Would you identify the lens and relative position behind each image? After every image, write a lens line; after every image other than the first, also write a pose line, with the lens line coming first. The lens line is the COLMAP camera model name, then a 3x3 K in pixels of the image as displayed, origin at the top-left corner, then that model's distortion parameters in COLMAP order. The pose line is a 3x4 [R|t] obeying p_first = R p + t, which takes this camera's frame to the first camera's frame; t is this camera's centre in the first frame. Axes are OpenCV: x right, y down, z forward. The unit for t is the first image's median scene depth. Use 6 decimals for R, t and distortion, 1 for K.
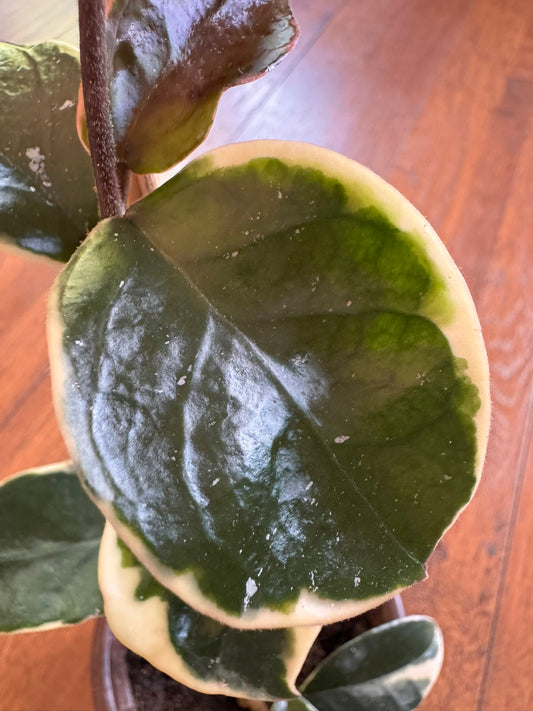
lens RADIAL K [[397.9, 0, 295.6], [0, 397.9, 316.8], [0, 0, 1]] dist [-0.001668, -0.000501]
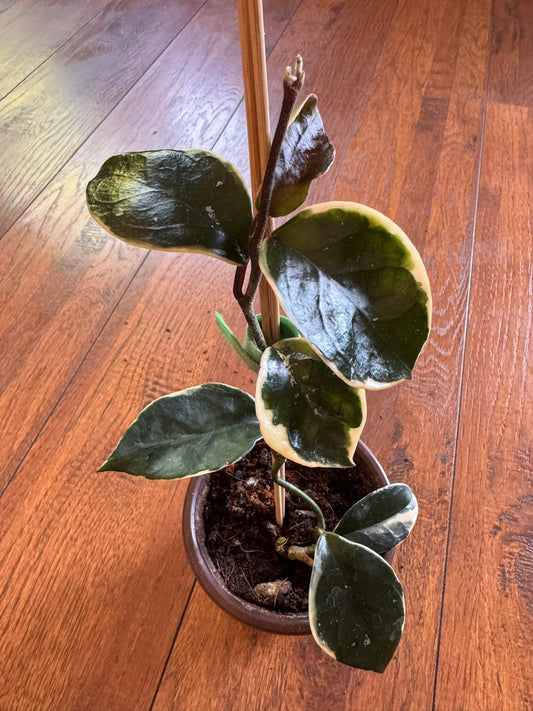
lens RADIAL K [[402.7, 0, 273.0], [0, 402.7, 320.4], [0, 0, 1]] dist [0.000350, 0.001461]
pose [[0.991774, -0.092441, 0.088533, -0.678168], [0.092538, 0.995705, 0.003027, 0.225026], [-0.088432, 0.005190, 0.996069, -1.321337]]
